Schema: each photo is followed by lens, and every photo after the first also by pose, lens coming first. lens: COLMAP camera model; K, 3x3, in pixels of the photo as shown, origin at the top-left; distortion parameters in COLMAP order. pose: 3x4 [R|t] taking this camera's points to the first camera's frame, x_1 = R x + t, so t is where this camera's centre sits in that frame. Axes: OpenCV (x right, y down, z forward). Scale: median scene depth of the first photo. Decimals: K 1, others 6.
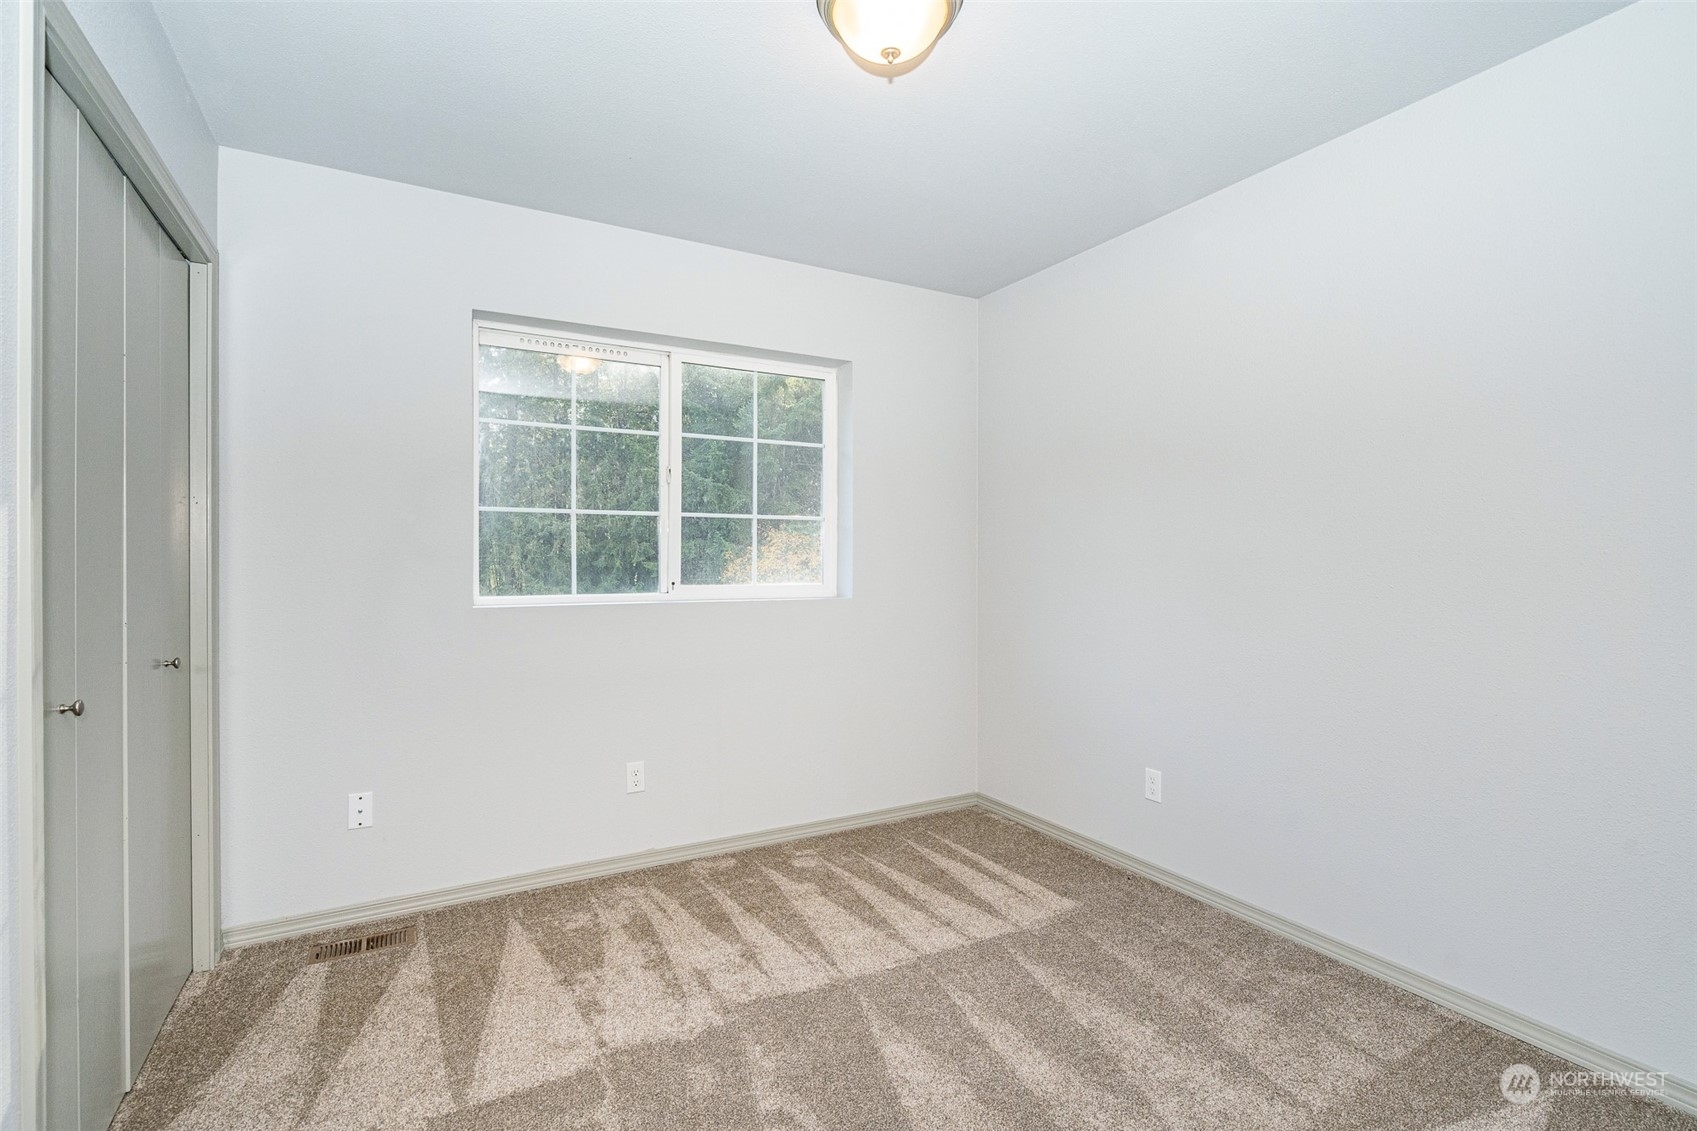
lens RADIAL K [[787.9, 0, 833.9], [0, 787.9, 565.0], [0, 0, 1]] dist [0.000086, 0.000897]
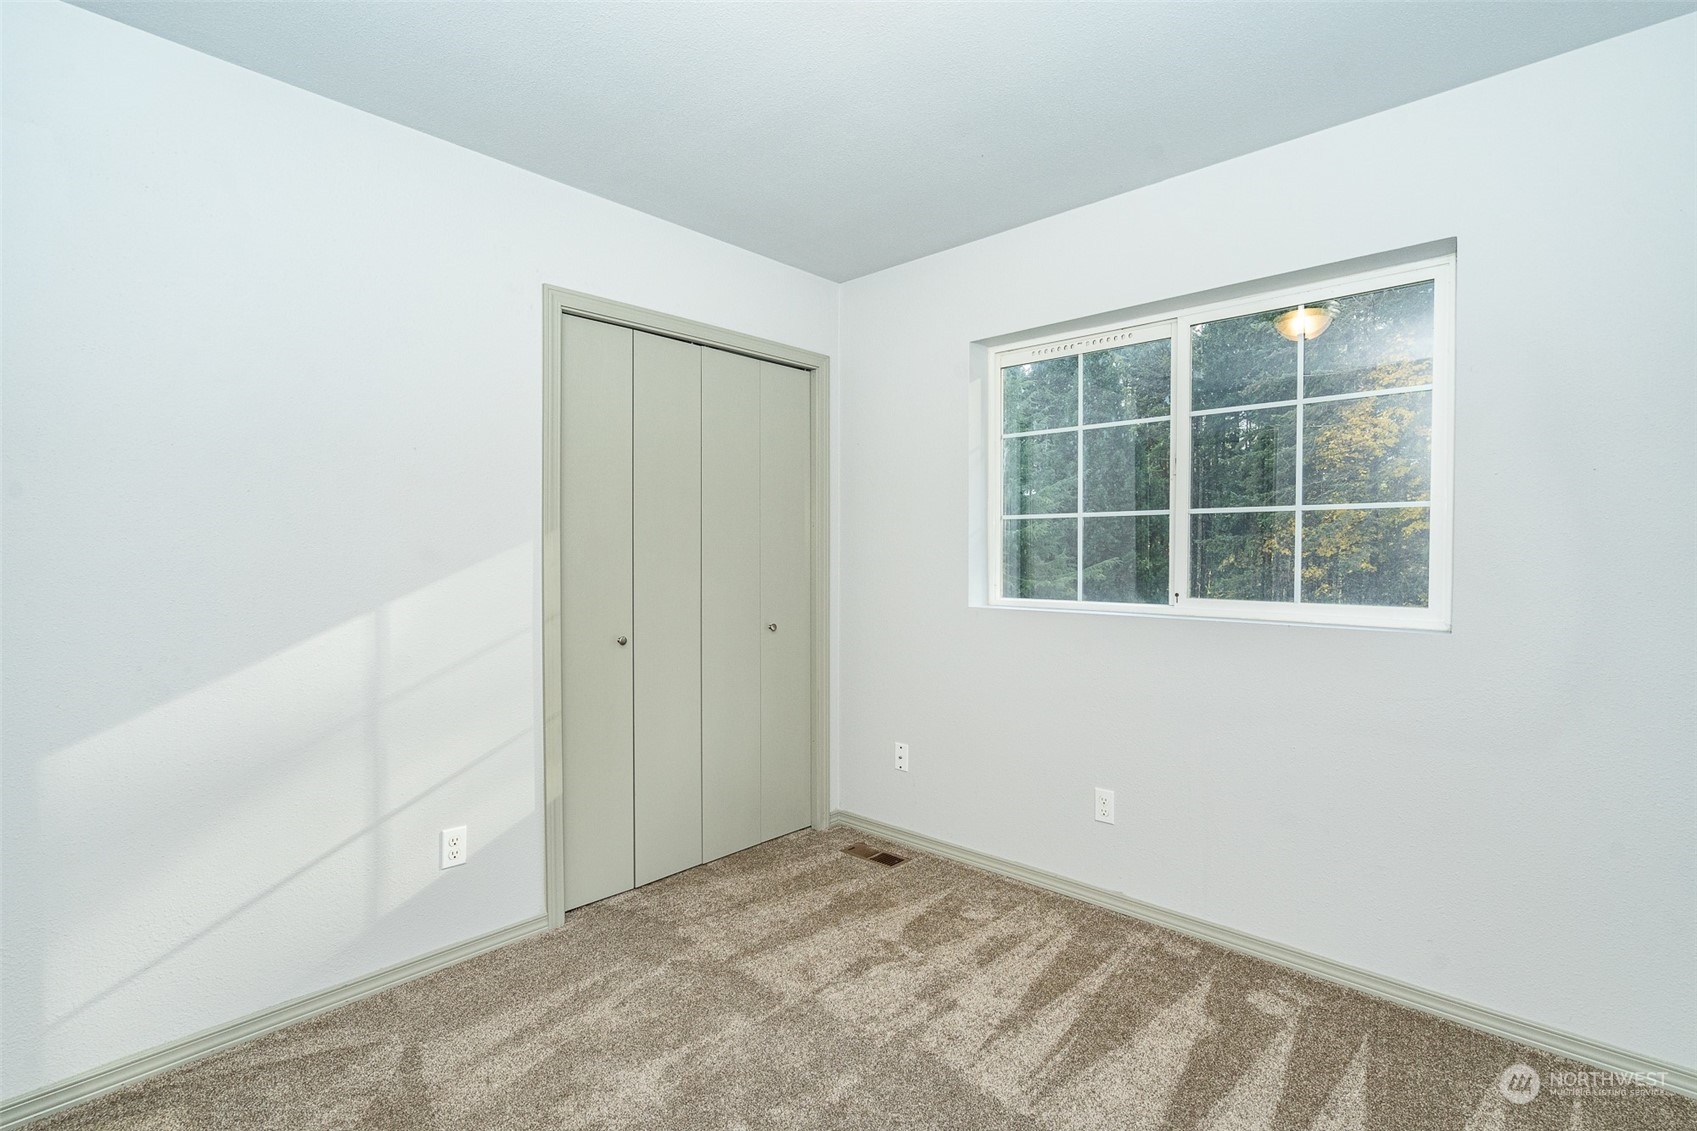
lens RADIAL K [[779.3, 0, 854.6], [0, 779.3, 571.4], [0, 0, 1]] dist [0.001084, -0.007765]
pose [[0.324355, 0.019442, -0.945736, 0.519267], [-0.012595, 0.999789, 0.016234, -0.012037], [0.945852, 0.006646, 0.324532, 0.455454]]
